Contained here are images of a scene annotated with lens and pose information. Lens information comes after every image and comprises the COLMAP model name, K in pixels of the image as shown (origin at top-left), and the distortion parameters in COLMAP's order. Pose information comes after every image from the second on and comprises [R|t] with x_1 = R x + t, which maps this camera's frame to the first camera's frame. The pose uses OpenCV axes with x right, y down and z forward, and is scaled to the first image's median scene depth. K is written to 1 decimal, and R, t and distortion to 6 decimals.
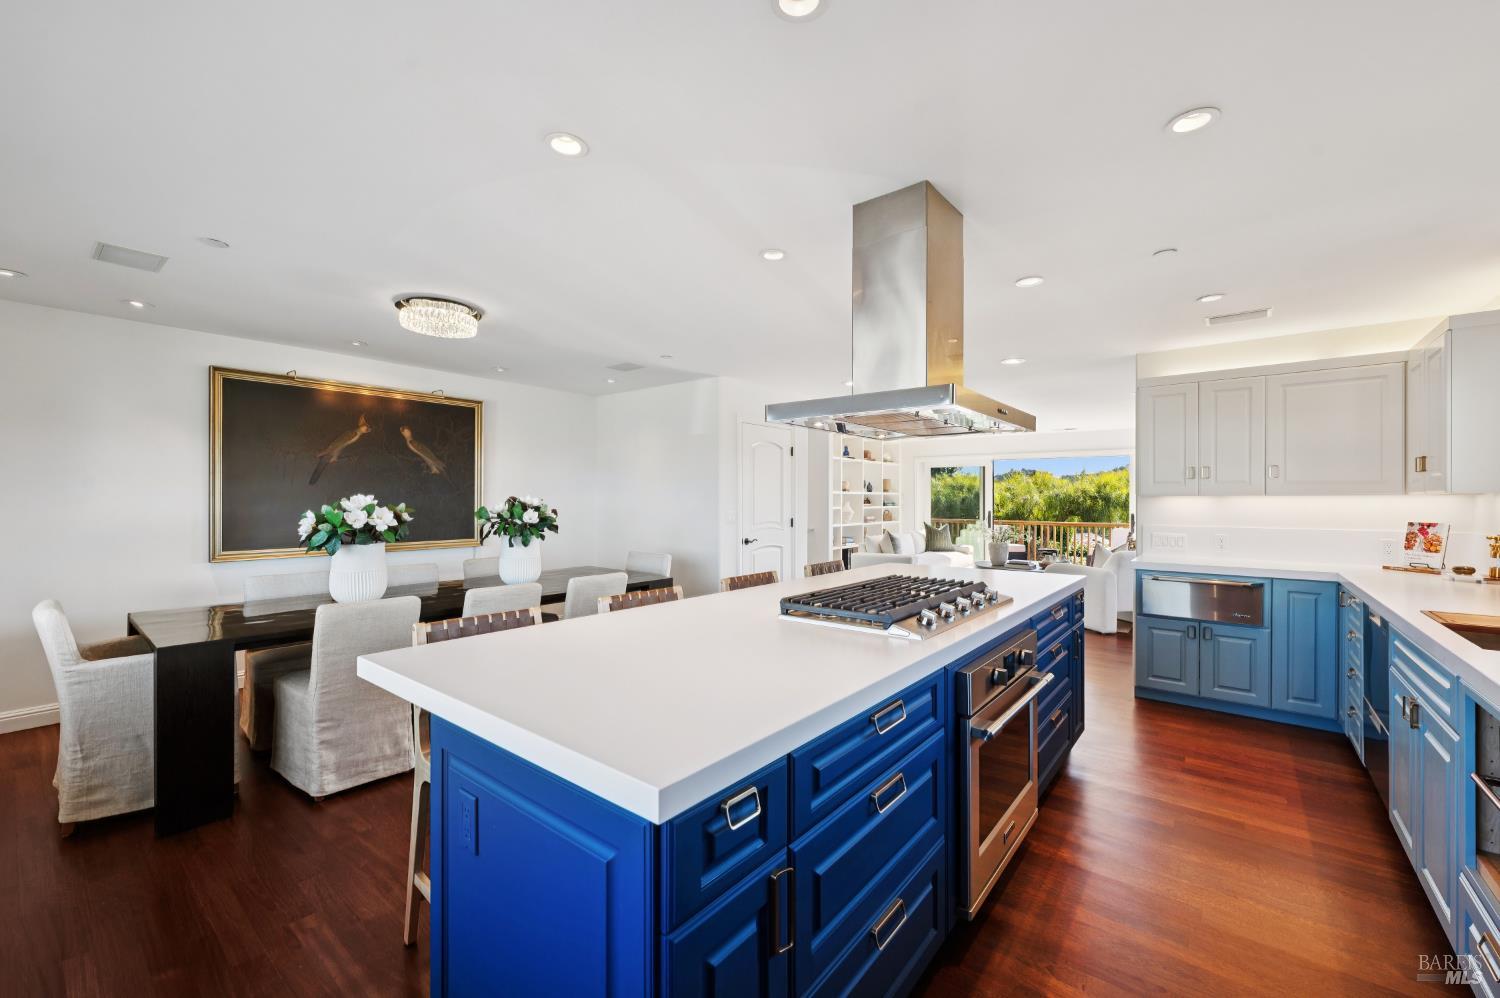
lens RADIAL K [[603.8, 0, 748.4], [0, 603.8, 500.6], [0, 0, 1]] dist [-0.001389, -0.000188]
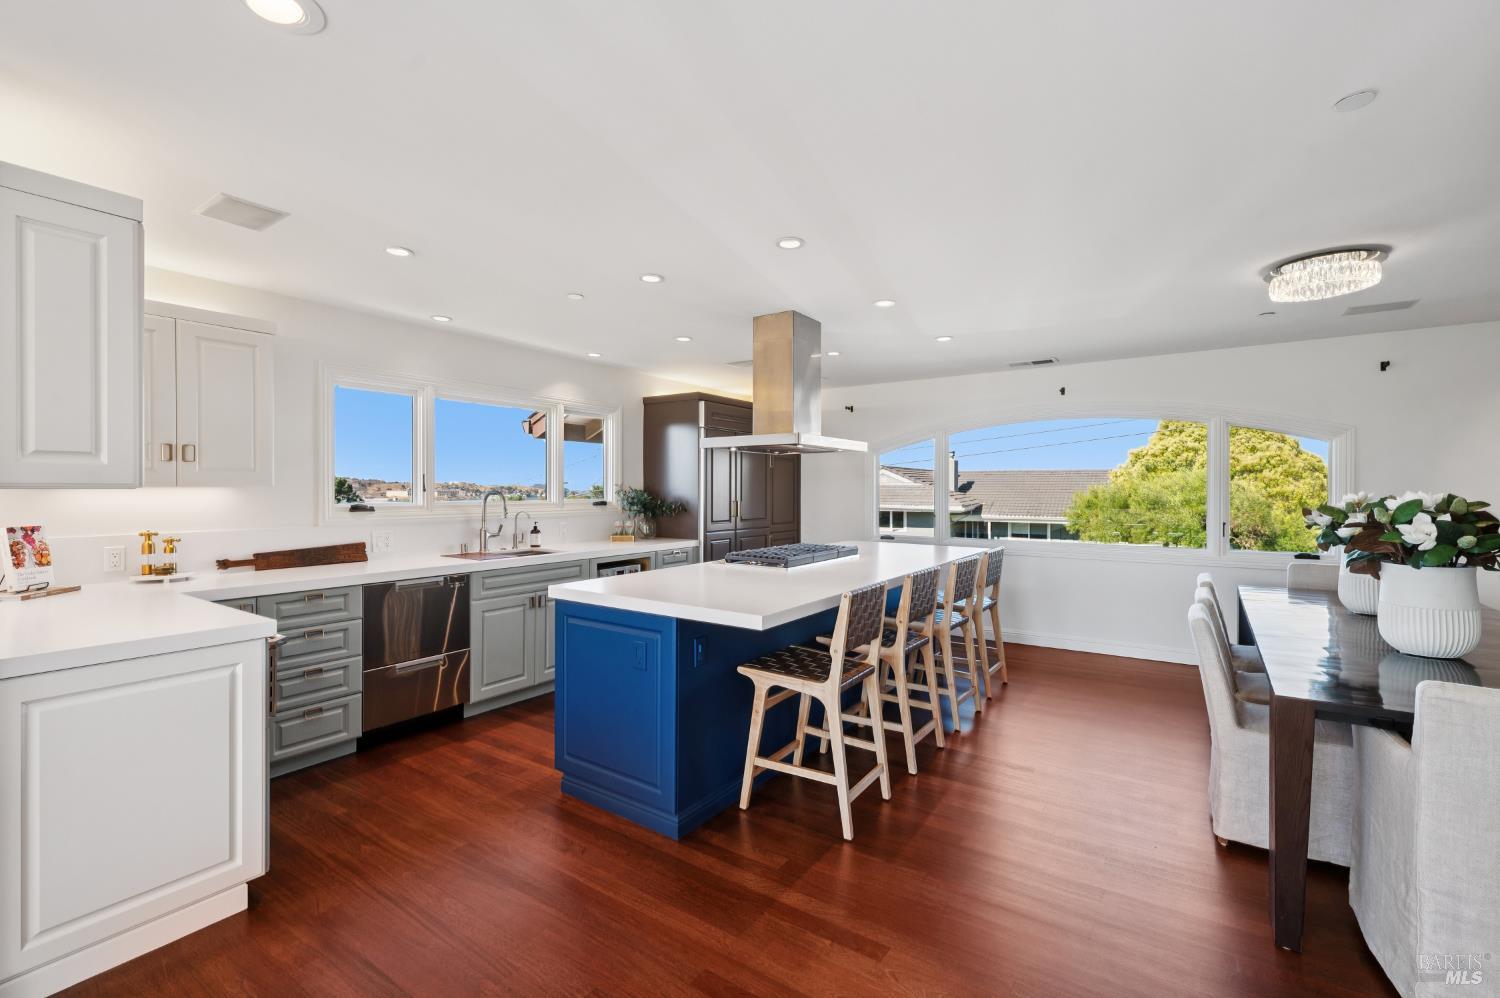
lens RADIAL K [[646.3, 0, 757.7], [0, 646.3, 491.0], [0, 0, 1]] dist [-0.000706, -0.000949]
pose [[-0.996798, -0.002736, -0.079910, 0.322325], [-0.003166, 0.999981, 0.005260, -0.011492], [0.079894, 0.005497, -0.996788, 1.788466]]
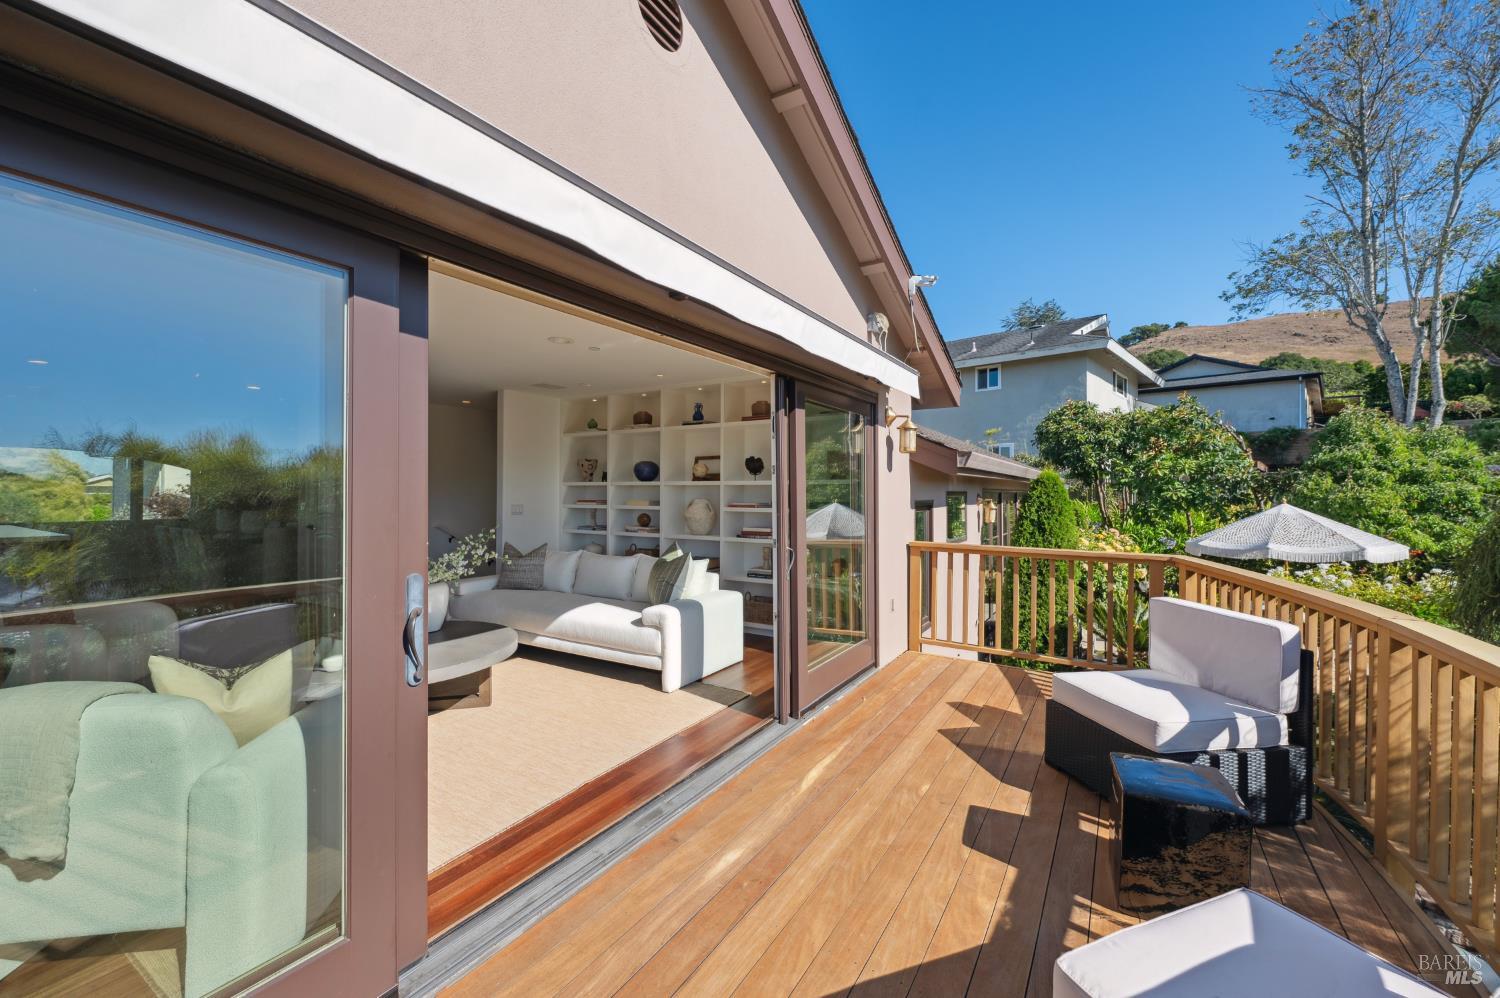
lens RADIAL K [[603.8, 0, 756.0], [0, 603.8, 494.4], [0, 0, 1]] dist [-0.001389, -0.000188]
pose [[0.119036, 0.003045, -0.992885, 2.257164], [-0.003088, 0.999992, 0.002697, -0.009107], [0.992885, 0.002745, 0.119044, 2.908658]]
